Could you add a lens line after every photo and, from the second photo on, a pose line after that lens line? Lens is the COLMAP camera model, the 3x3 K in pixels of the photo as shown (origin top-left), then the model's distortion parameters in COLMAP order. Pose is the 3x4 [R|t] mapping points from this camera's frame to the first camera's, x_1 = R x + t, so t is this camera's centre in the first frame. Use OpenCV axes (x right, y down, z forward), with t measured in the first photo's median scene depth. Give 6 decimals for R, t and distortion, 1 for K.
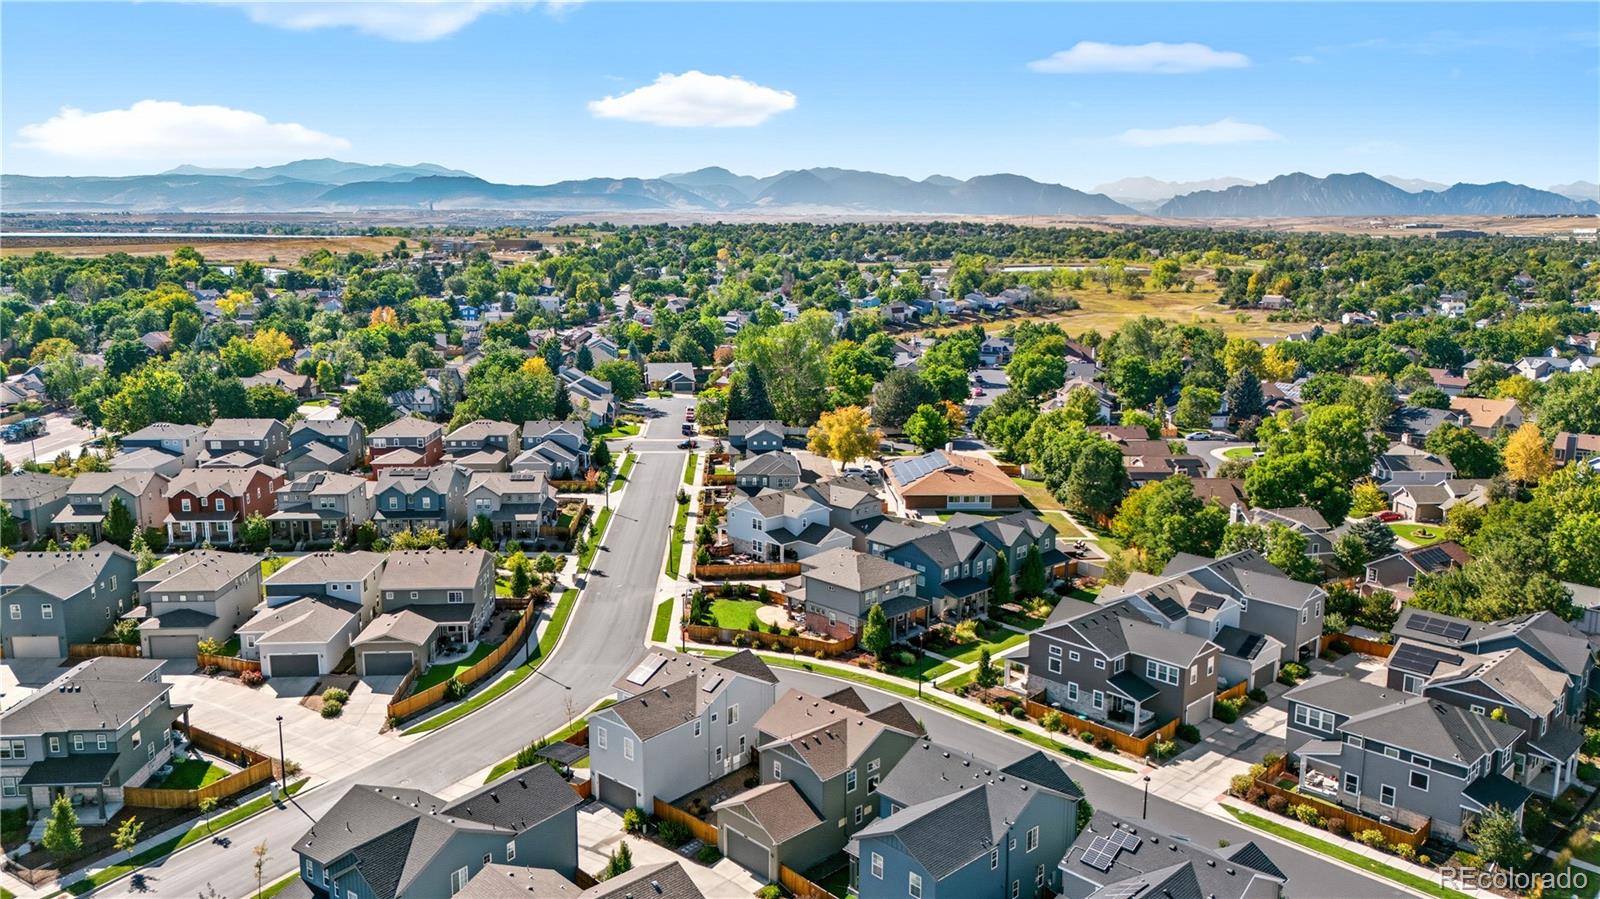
lens RADIAL K [[1186.9, 0, 798.9], [0, 1186.9, 449.9], [0, 0, 1]] dist [0.001050, -0.001560]
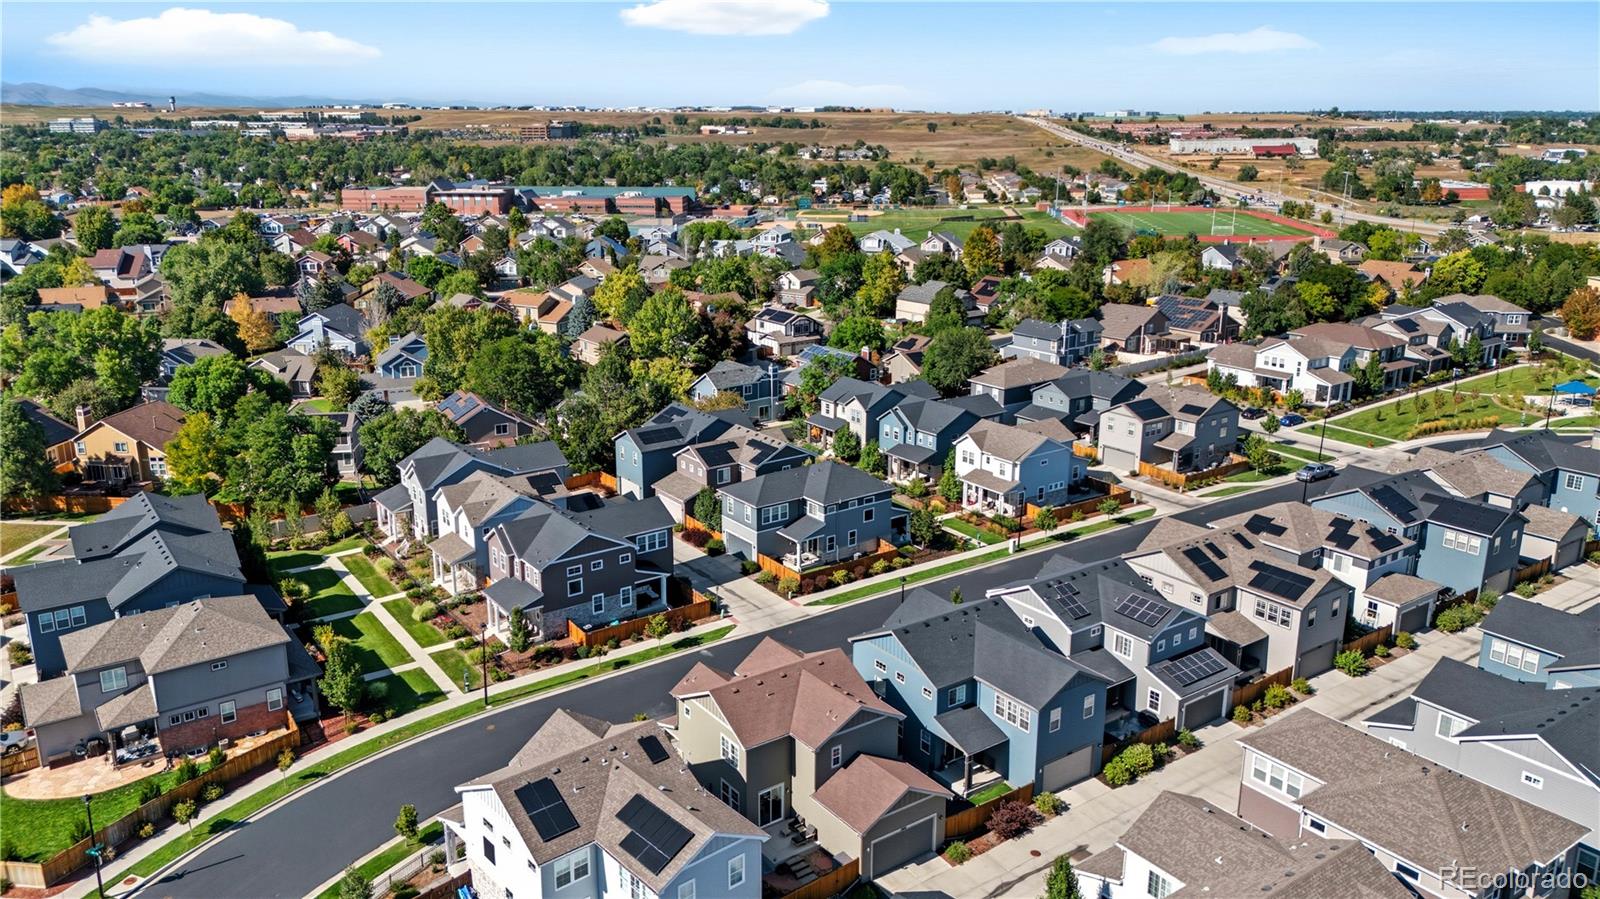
lens RADIAL K [[1186.9, 0, 798.8], [0, 1186.9, 448.7], [0, 0, 1]] dist [0.001050, -0.001560]
pose [[0.132683, -0.277506, 0.951517, -0.561747], [0.186123, 0.949903, 0.251082, -0.106668], [-0.973526, 0.143785, 0.177687, 0.643556]]
